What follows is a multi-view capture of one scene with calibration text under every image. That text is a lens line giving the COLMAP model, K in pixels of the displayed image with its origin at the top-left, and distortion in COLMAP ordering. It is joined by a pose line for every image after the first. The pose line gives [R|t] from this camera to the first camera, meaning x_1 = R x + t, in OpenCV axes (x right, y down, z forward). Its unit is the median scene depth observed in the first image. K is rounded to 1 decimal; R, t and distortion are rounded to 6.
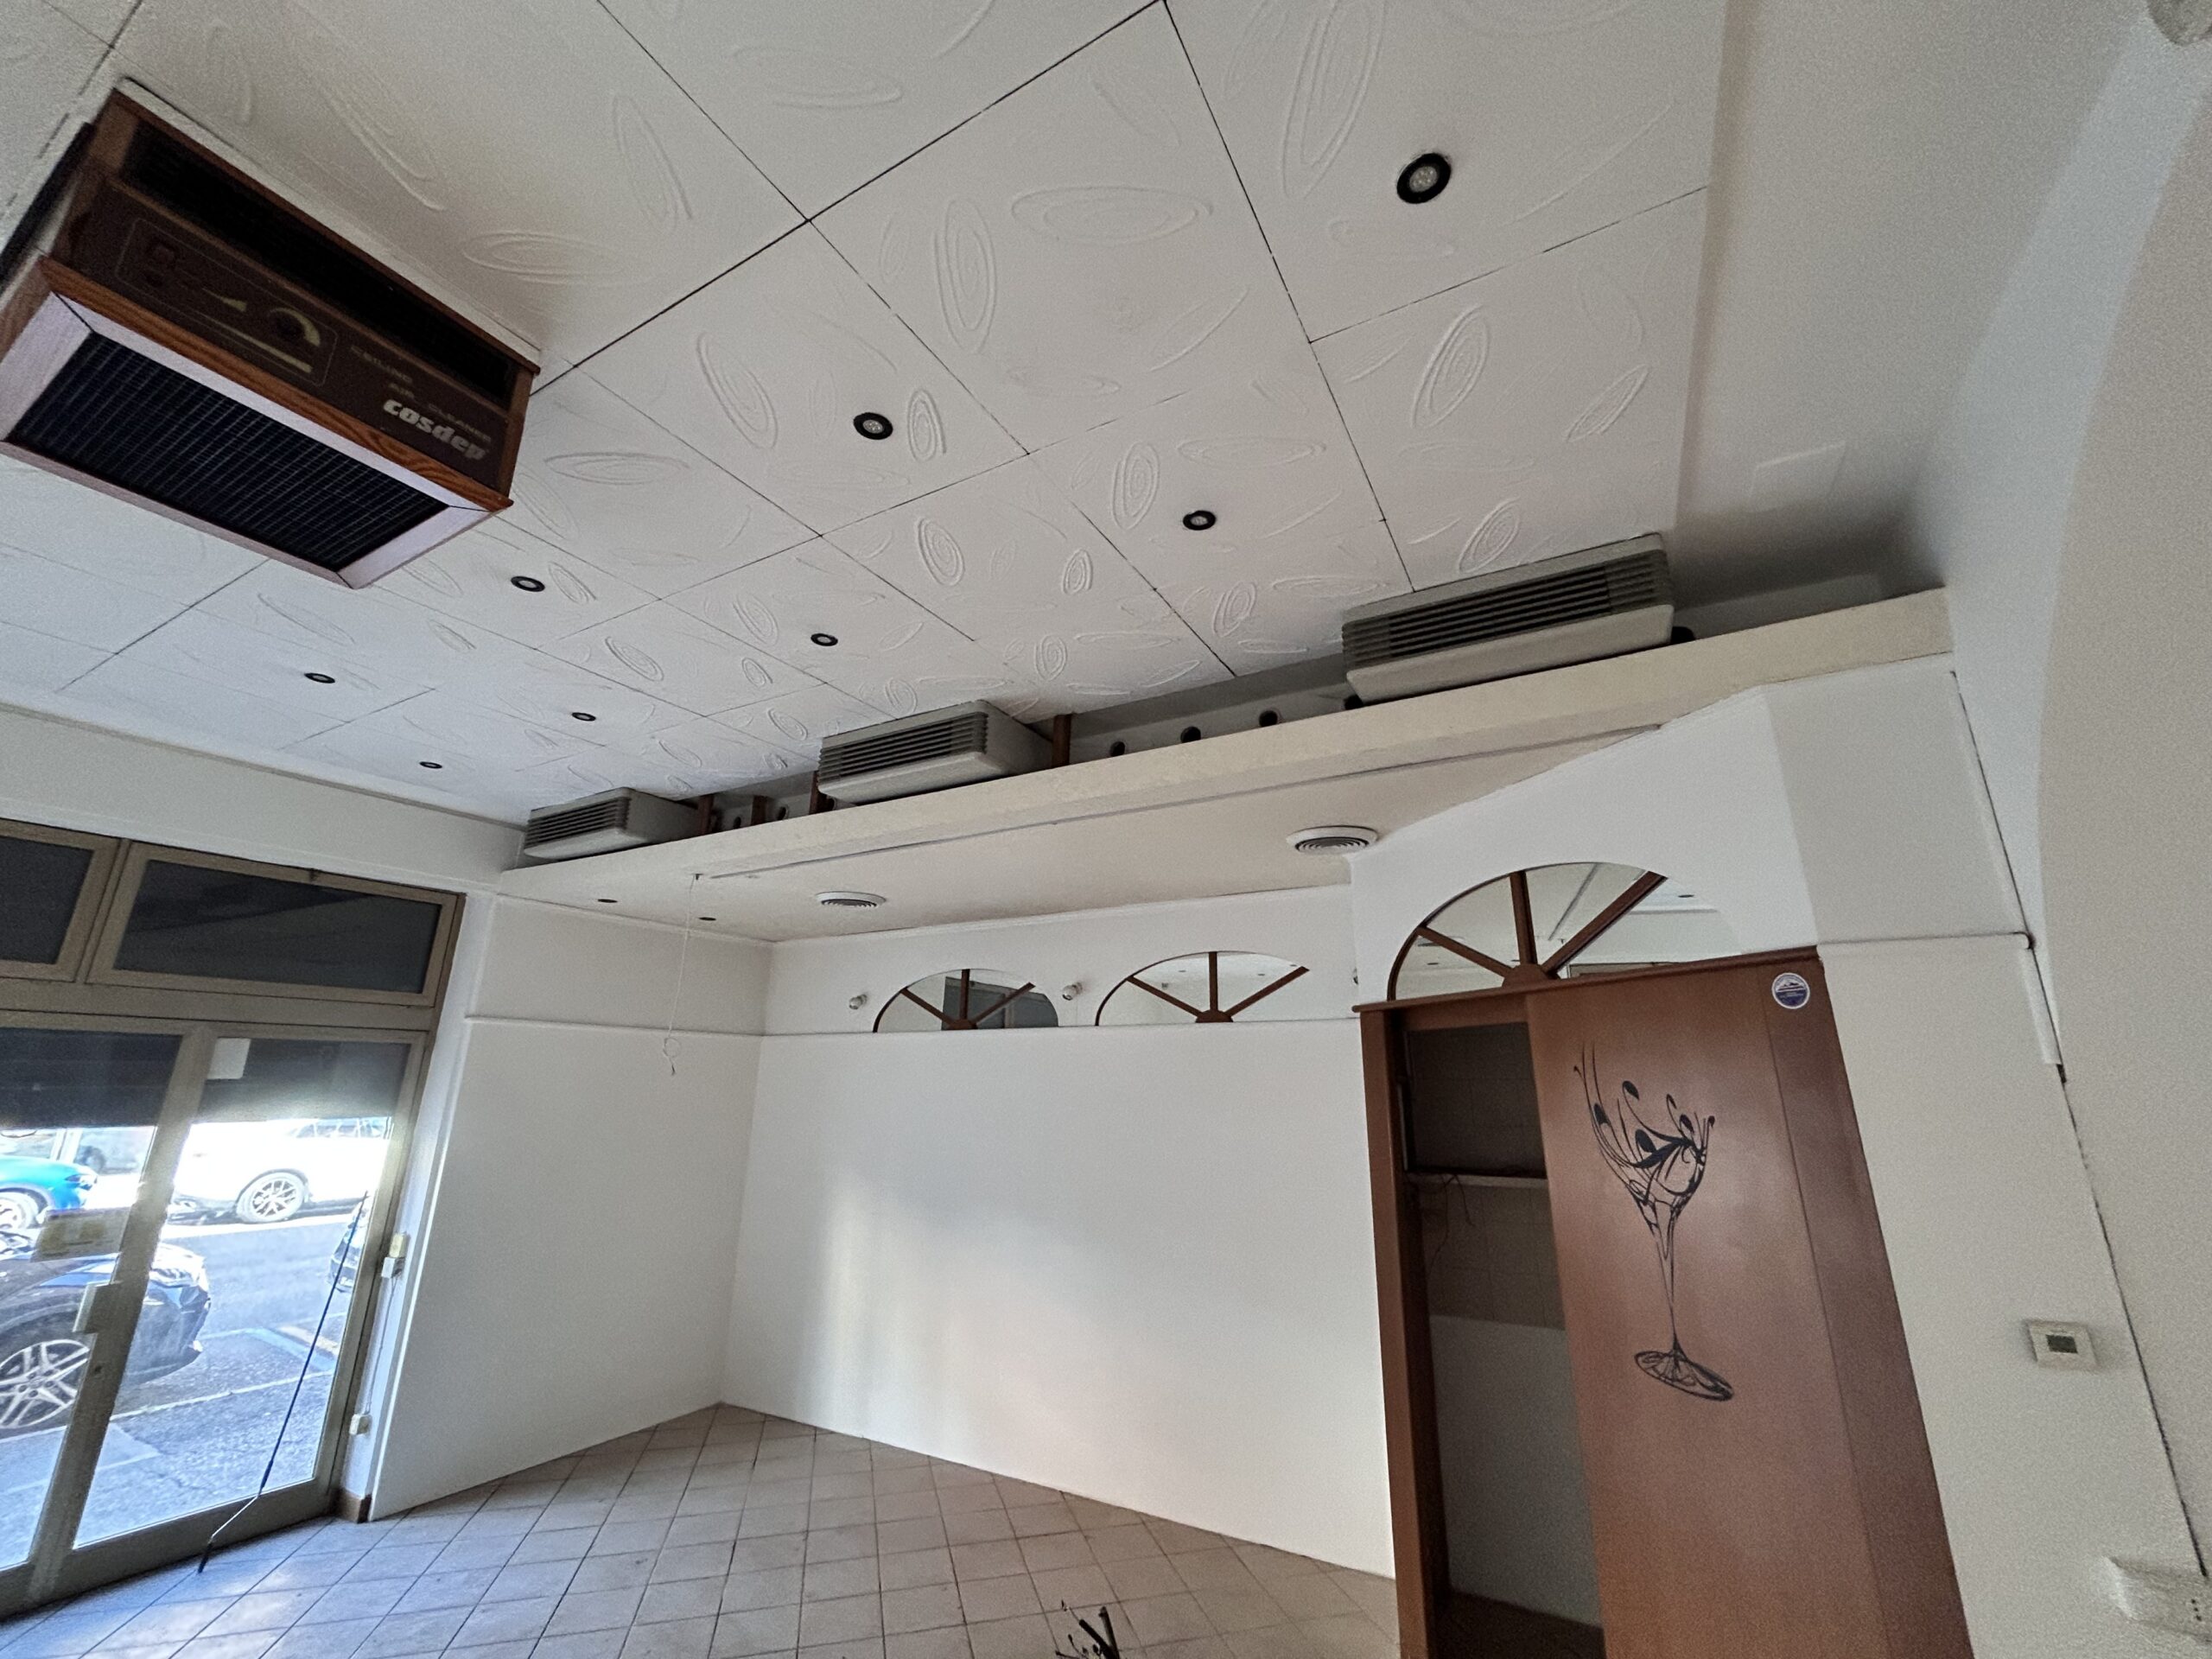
lens RADIAL K [[889.5, 0, 1103.7], [0, 889.5, 825.5], [0, 0, 1]] dist [-0.000468, 0.000099]
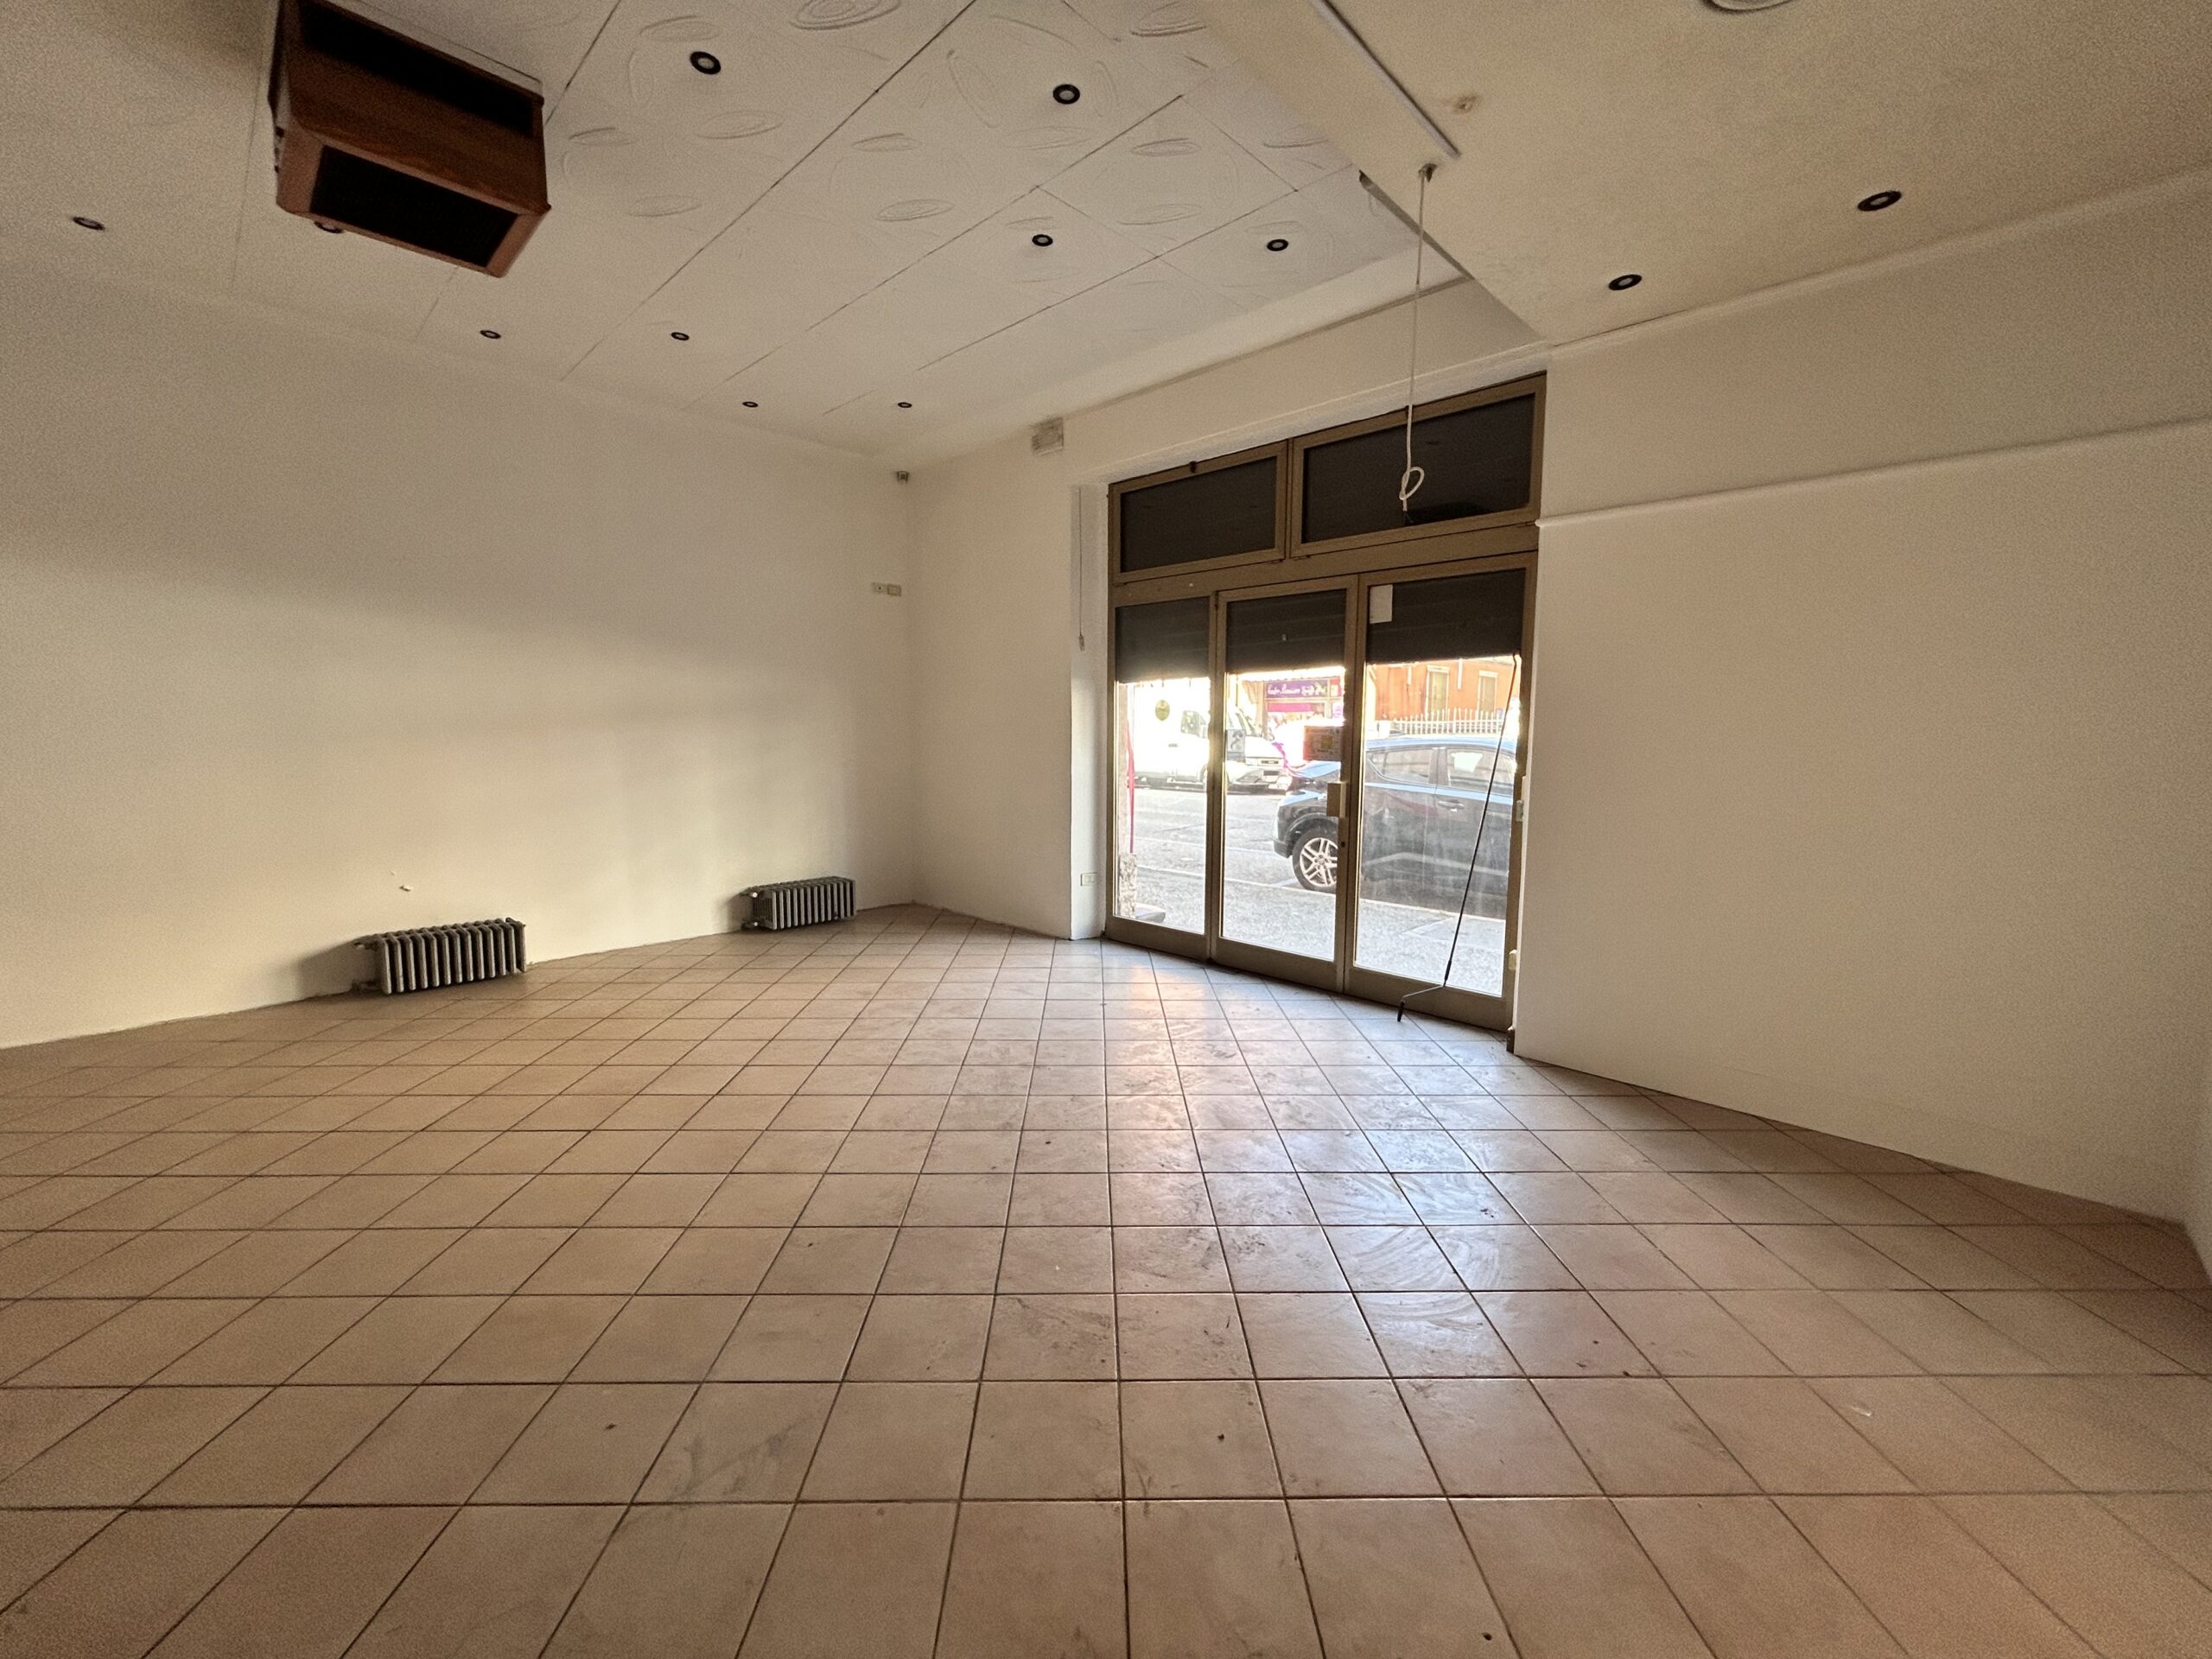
lens RADIAL K [[889.5, 0, 1109.5], [0, 889.5, 826.9], [0, 0, 1]] dist [-0.000468, 0.000099]
pose [[-0.252672, 0.096003, -0.962777, 0.196004], [0.264136, 0.964113, 0.026816, 0.442996], [0.930800, -0.247529, -0.268962, 0.993547]]
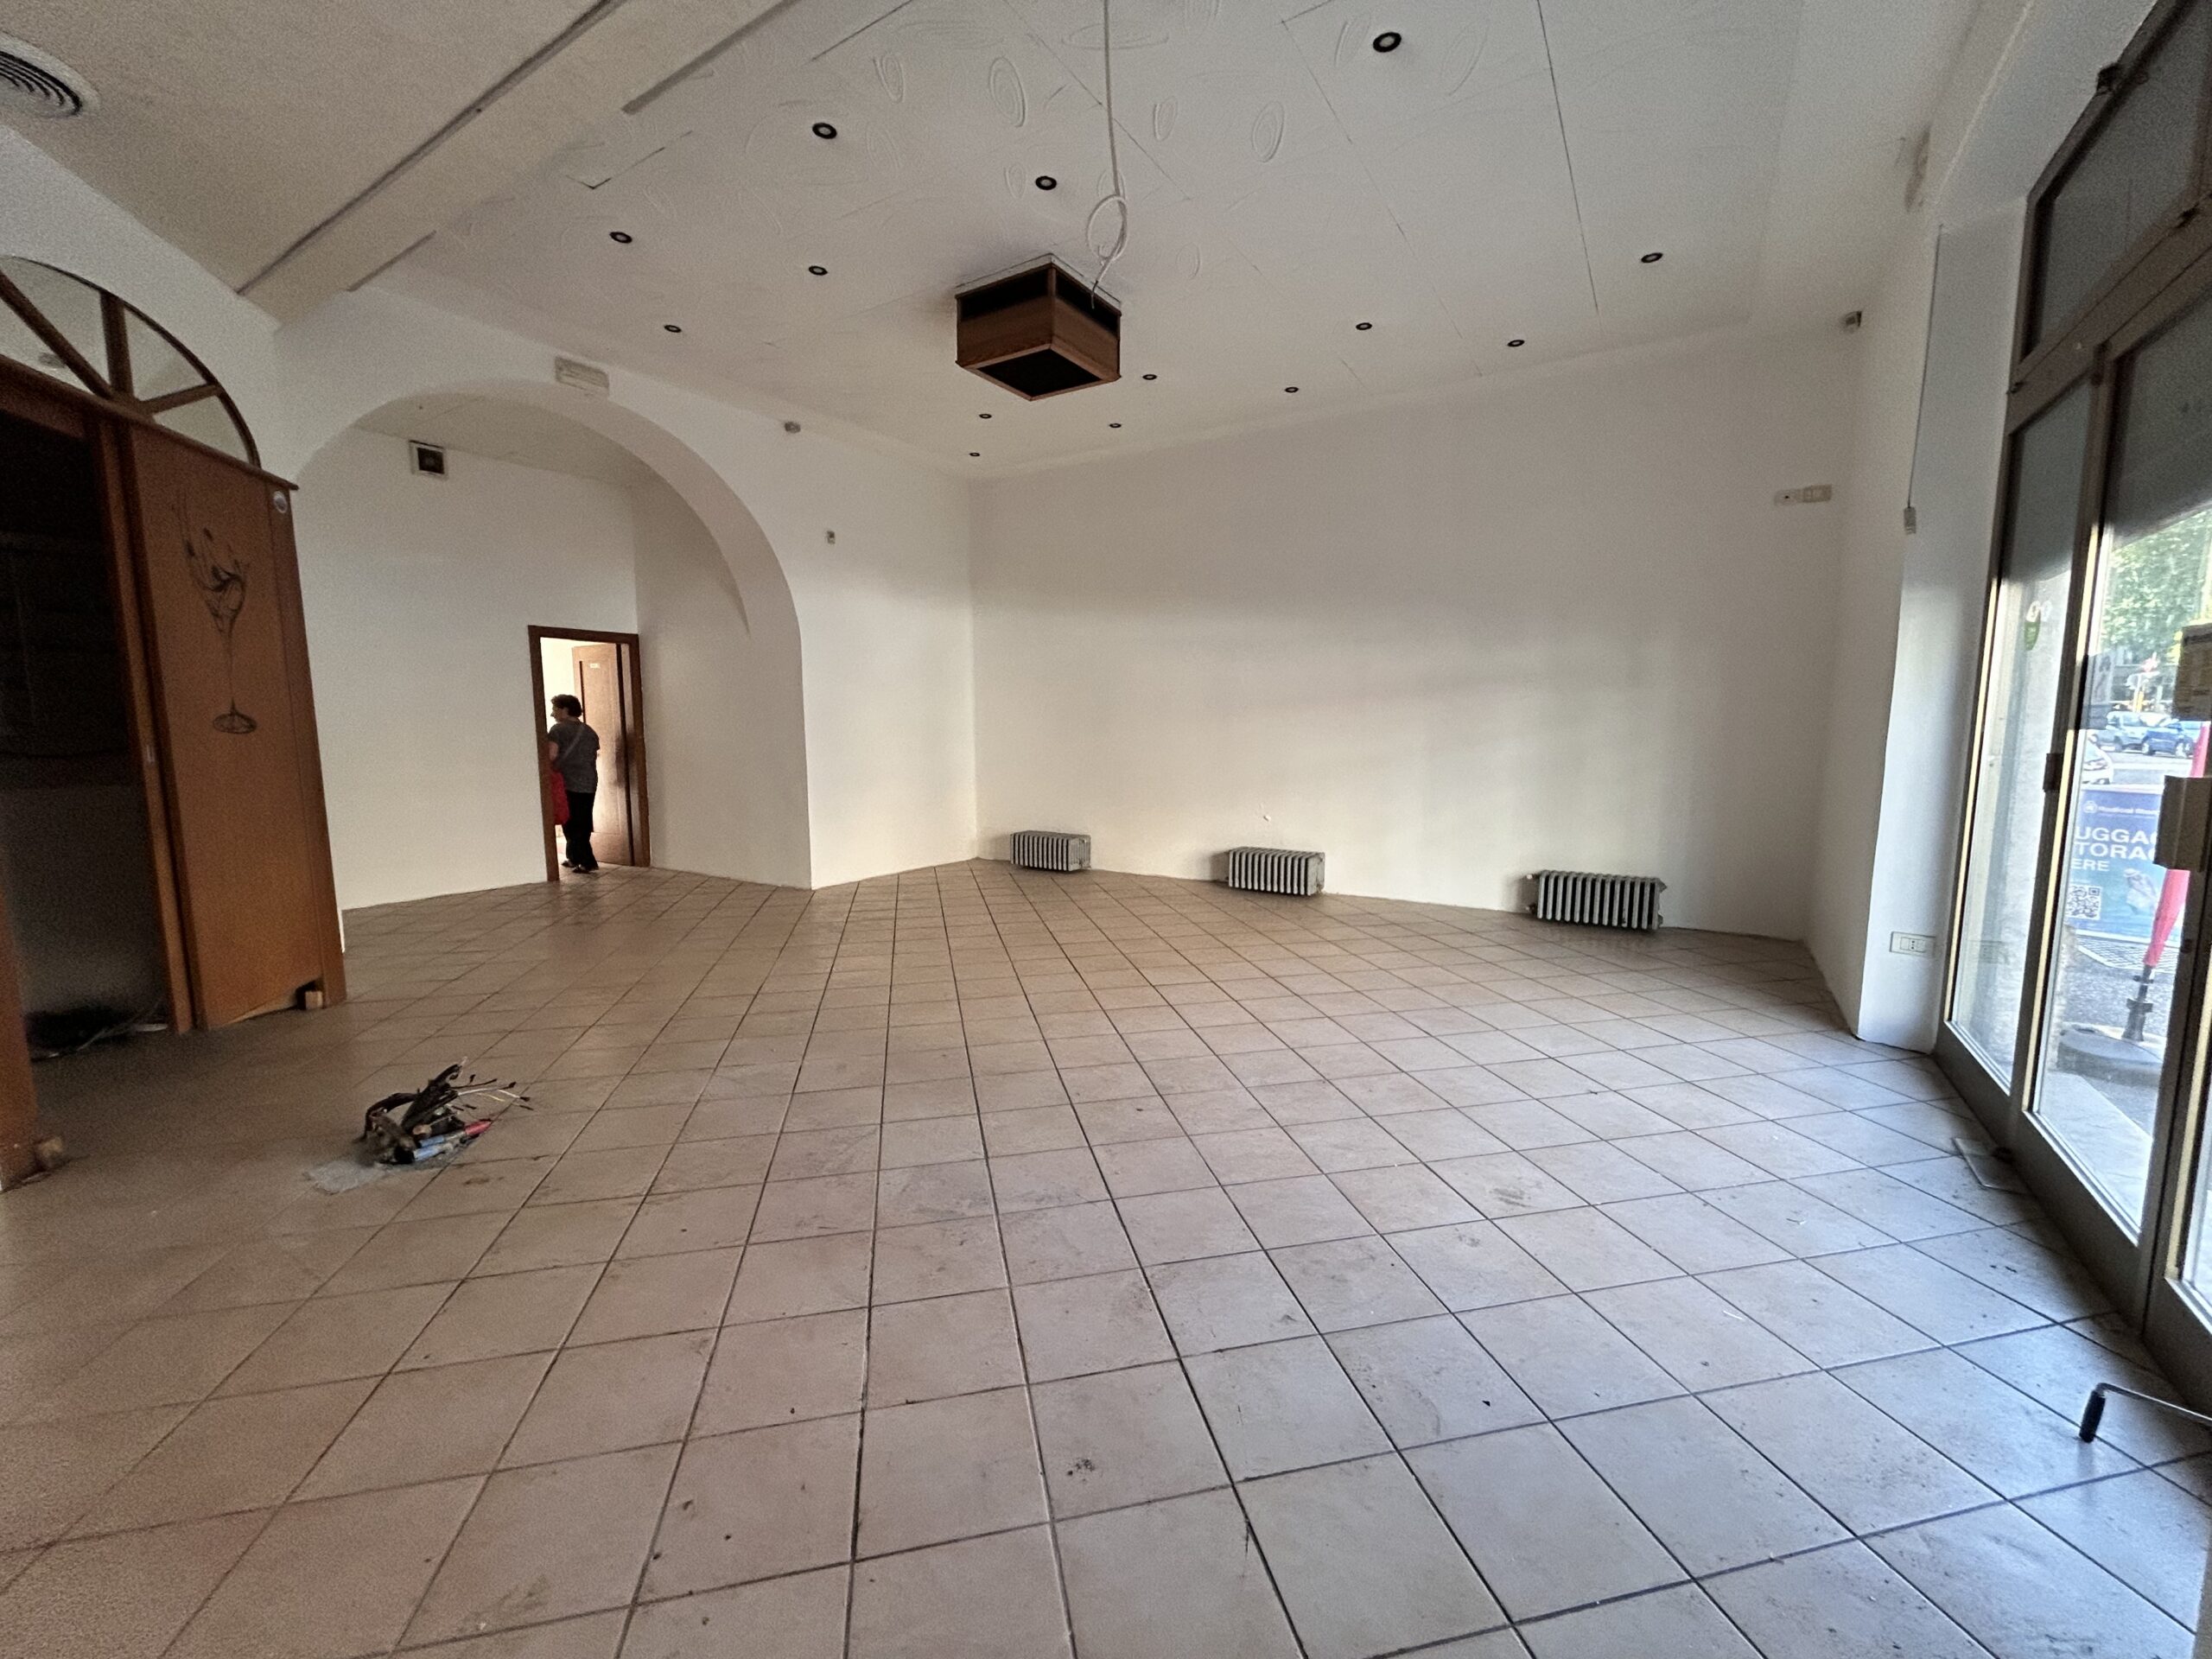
lens RADIAL K [[889.5, 0, 1098.8], [0, 889.5, 832.5], [0, 0, 1]] dist [-0.000468, 0.000099]
pose [[-0.997912, -0.013935, 0.063061, -0.552852], [-0.023893, 0.986824, -0.160026, 0.614810], [-0.060000, -0.161198, -0.985096, 1.448120]]
